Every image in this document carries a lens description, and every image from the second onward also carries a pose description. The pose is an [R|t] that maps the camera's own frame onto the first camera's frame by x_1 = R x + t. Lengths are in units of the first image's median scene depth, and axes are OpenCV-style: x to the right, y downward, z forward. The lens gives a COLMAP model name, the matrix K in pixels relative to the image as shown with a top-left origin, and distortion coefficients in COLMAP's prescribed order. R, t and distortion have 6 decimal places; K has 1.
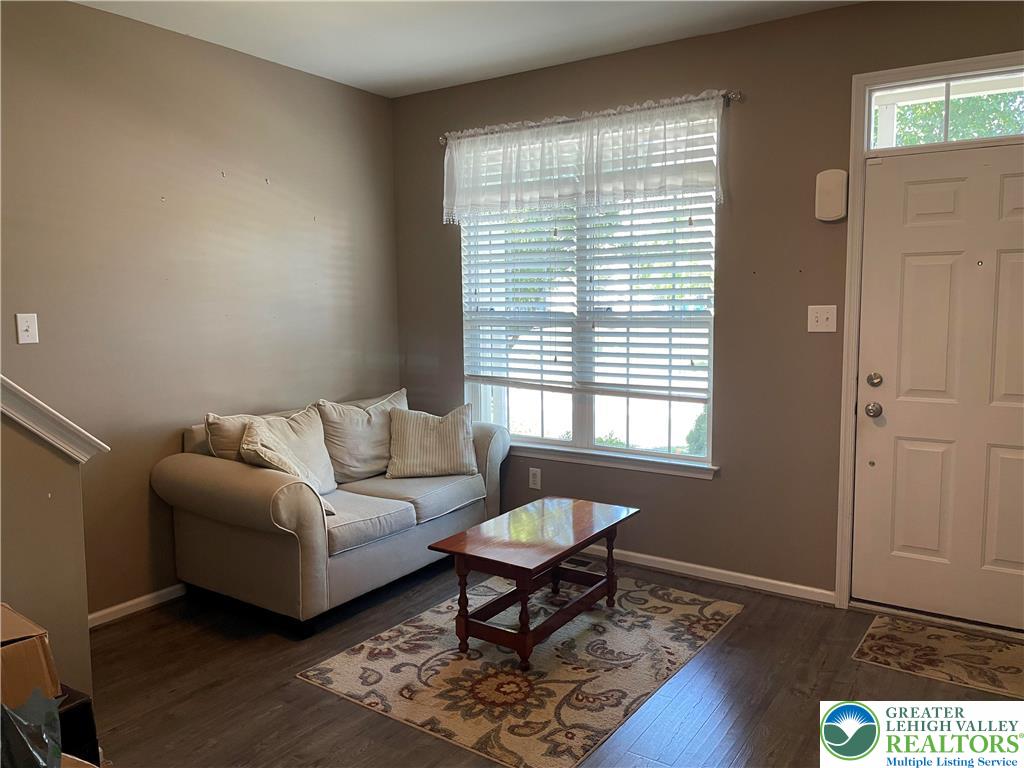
lens RADIAL K [[774.5, 0, 507.9], [0, 774.5, 387.4], [0, 0, 1]] dist [0.089372, -0.126343]
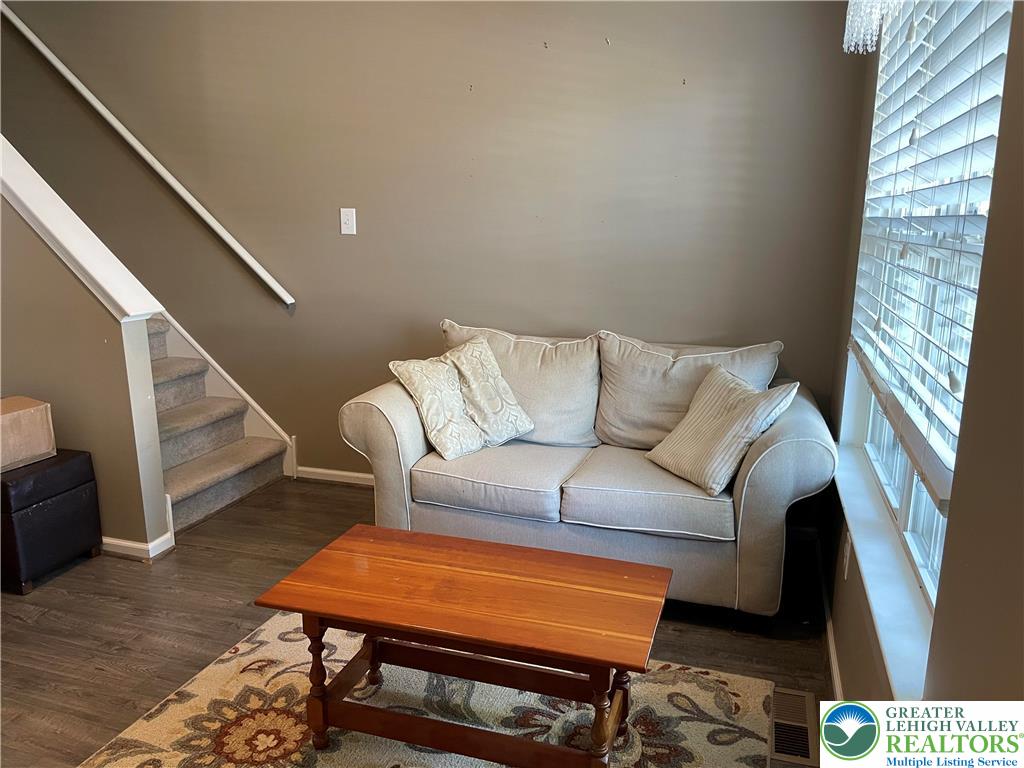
lens RADIAL K [[774.5, 0, 507.9], [0, 774.5, 387.4], [0, 0, 1]] dist [0.089372, -0.126343]
pose [[0.279519, 0.220462, -0.934487, 0.612526], [-0.120036, 0.973669, 0.193802, -0.088734], [0.952607, 0.058001, 0.298623, 0.903427]]
